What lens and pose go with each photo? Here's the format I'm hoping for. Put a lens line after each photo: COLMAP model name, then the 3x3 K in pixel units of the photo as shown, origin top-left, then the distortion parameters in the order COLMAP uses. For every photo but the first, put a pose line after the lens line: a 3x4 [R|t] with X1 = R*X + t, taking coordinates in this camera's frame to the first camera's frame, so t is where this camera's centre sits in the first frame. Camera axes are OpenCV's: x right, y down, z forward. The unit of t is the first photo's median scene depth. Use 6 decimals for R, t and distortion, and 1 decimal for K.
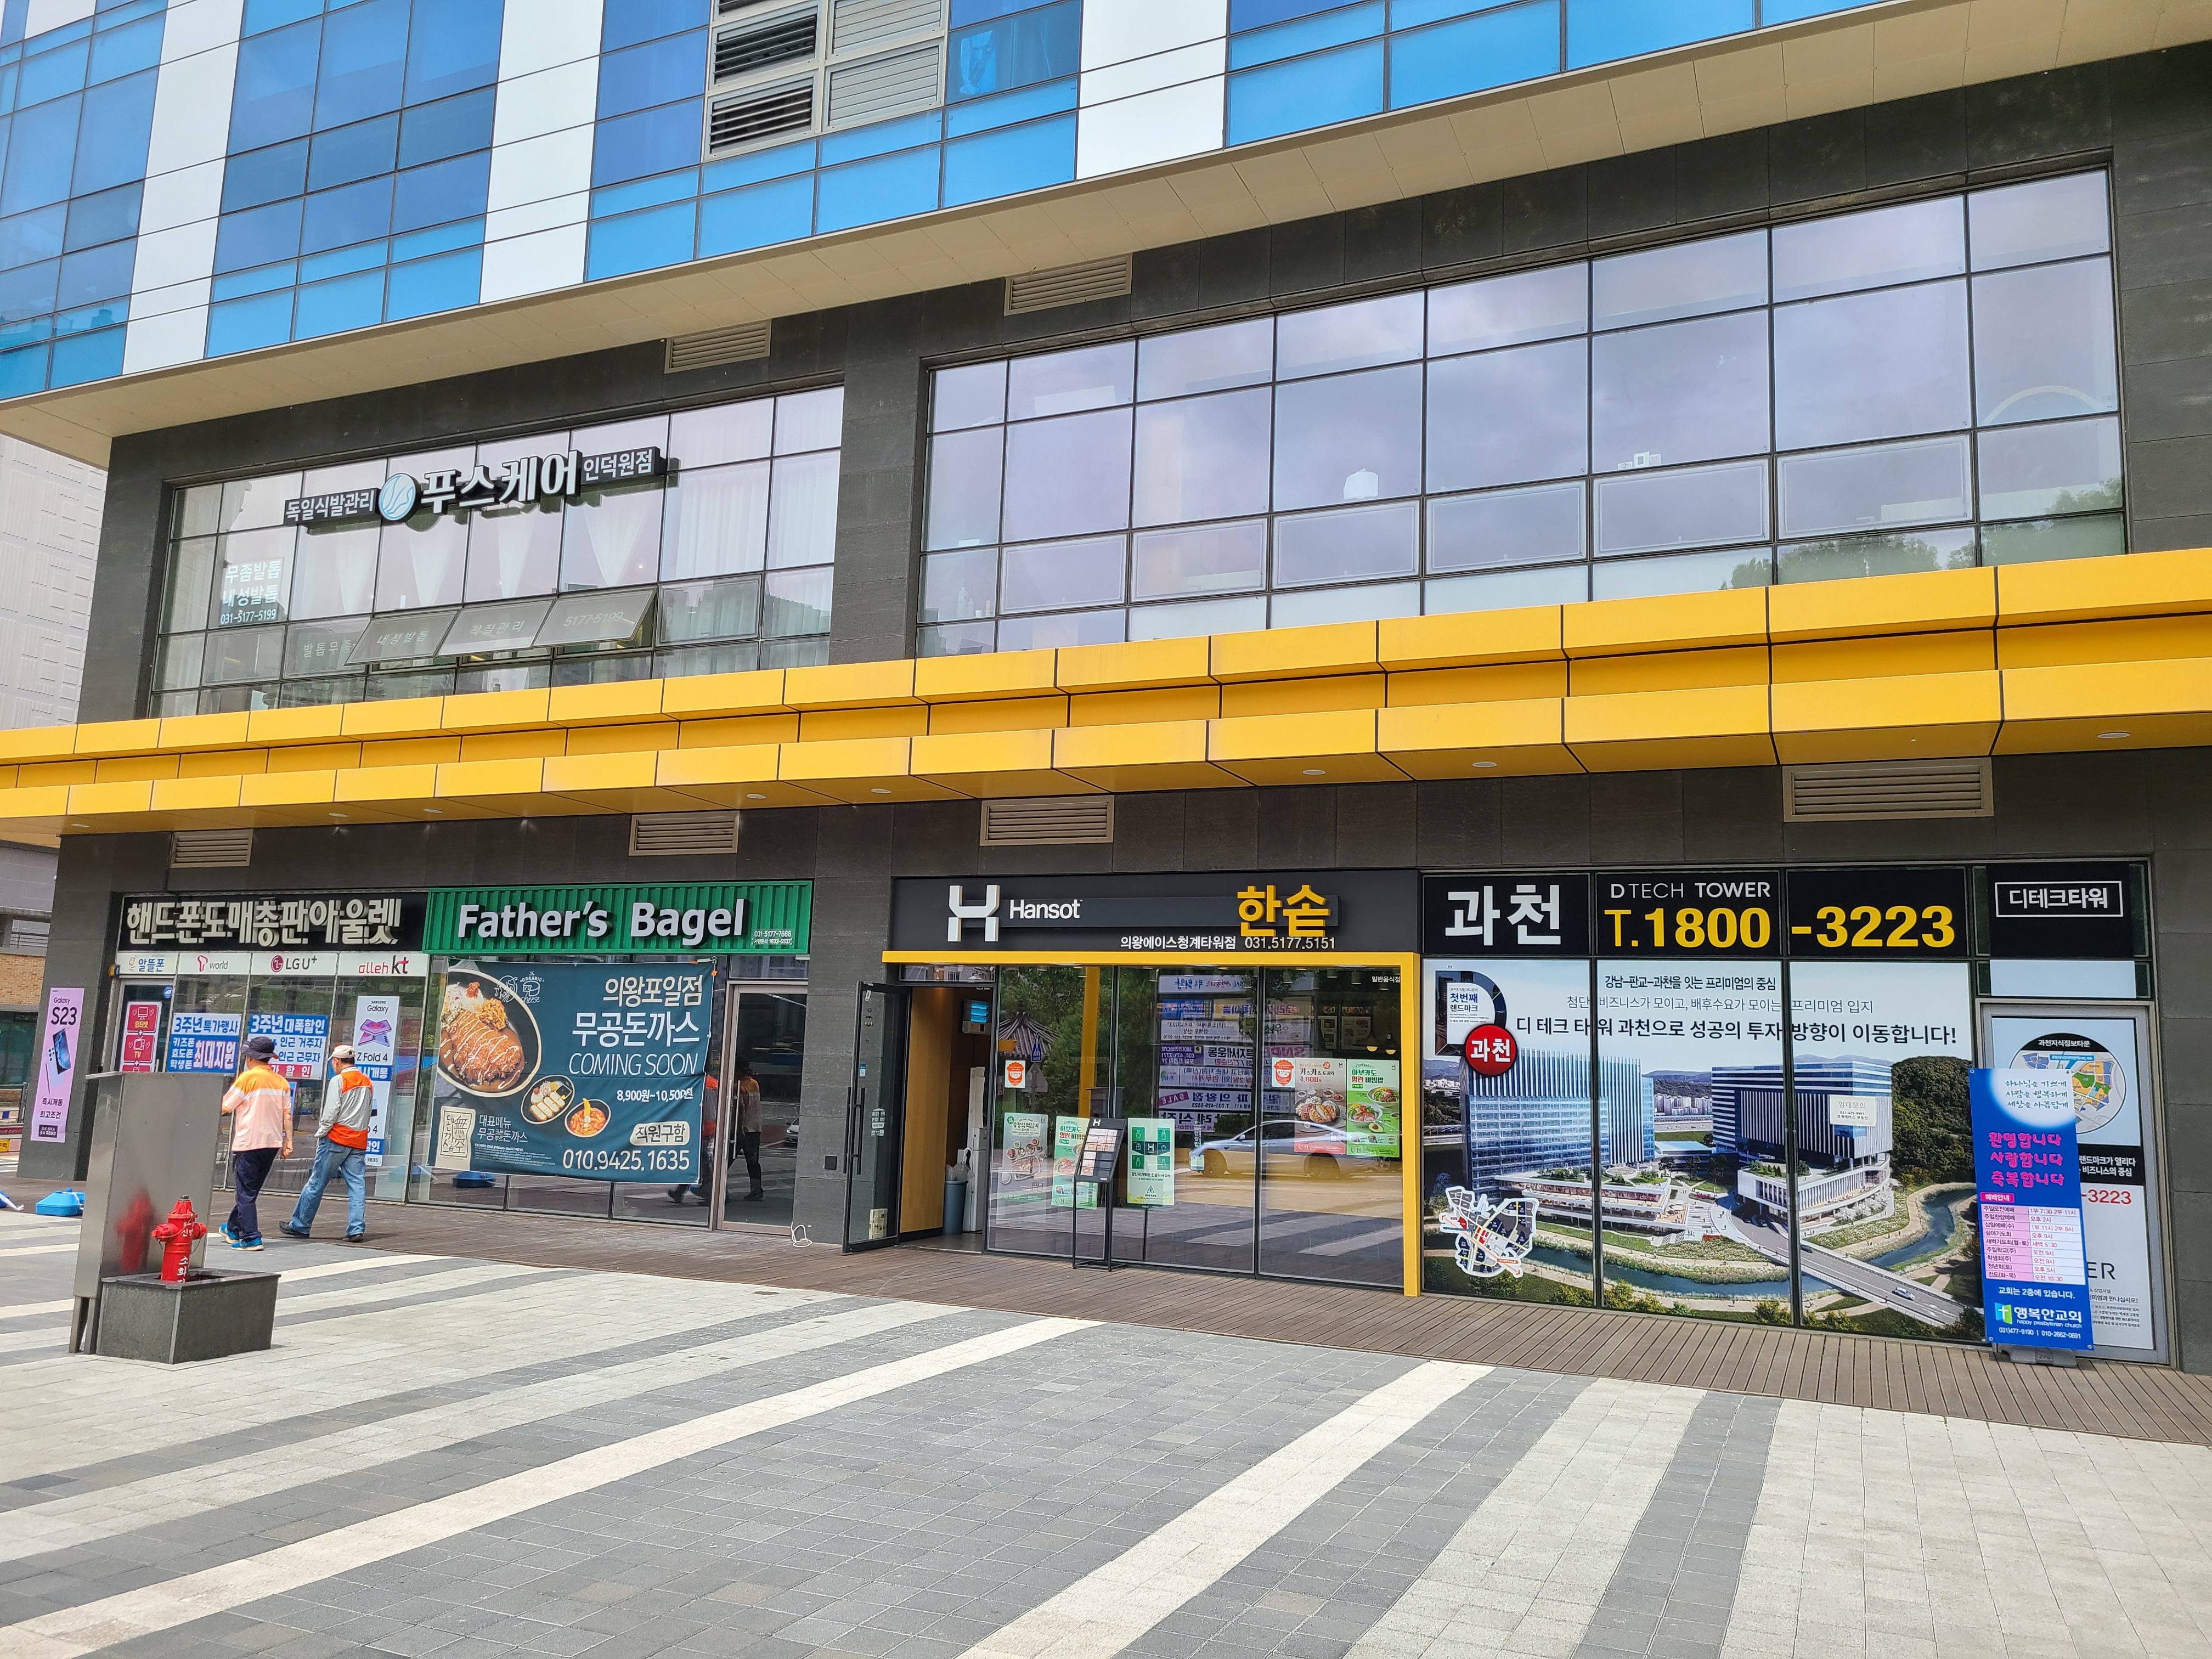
lens RADIAL K [[1661.1, 0, 1097.8], [0, 1661.1, 826.1], [0, 0, 1]] dist [0.034905, -0.037799]
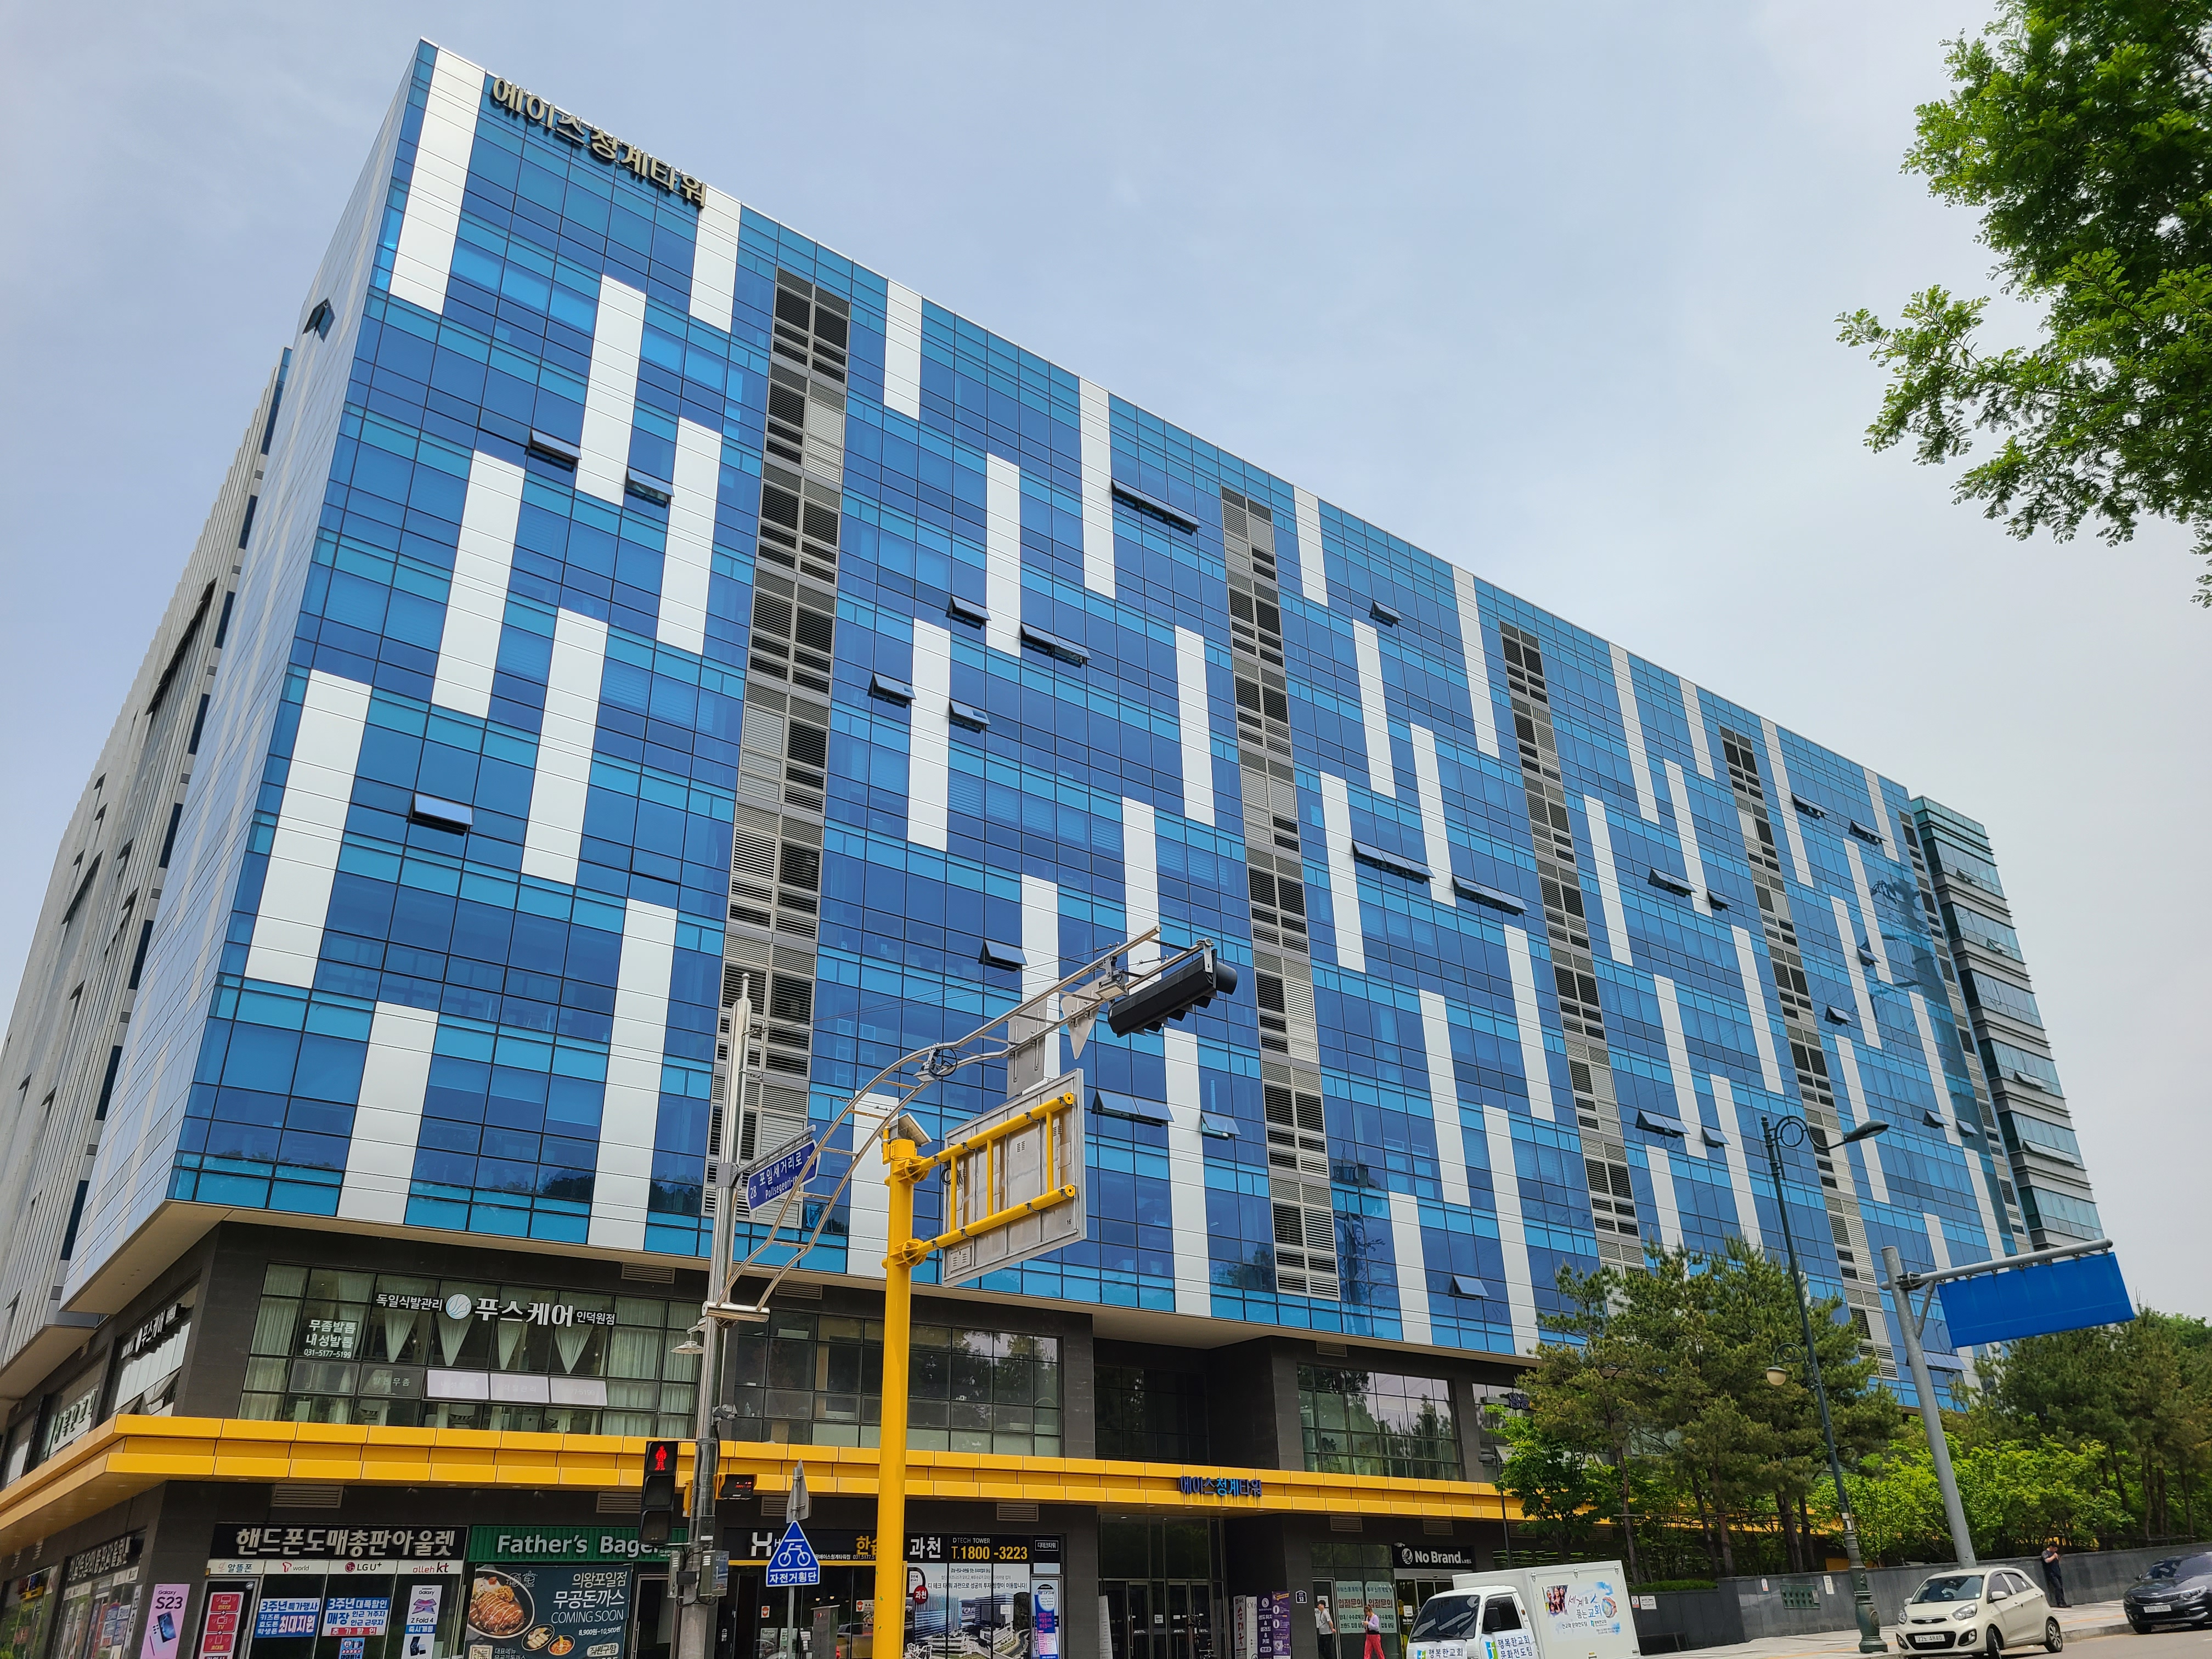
lens RADIAL K [[1661.1, 0, 1108.2], [0, 1661.1, 822.4], [0, 0, 1]] dist [0.034905, -0.037799]
pose [[0.462475, 0.352973, 0.813343, -2.165197], [-0.080779, 0.930299, -0.357797, -0.098649], [-0.882945, 0.099771, 0.458752, -0.734218]]
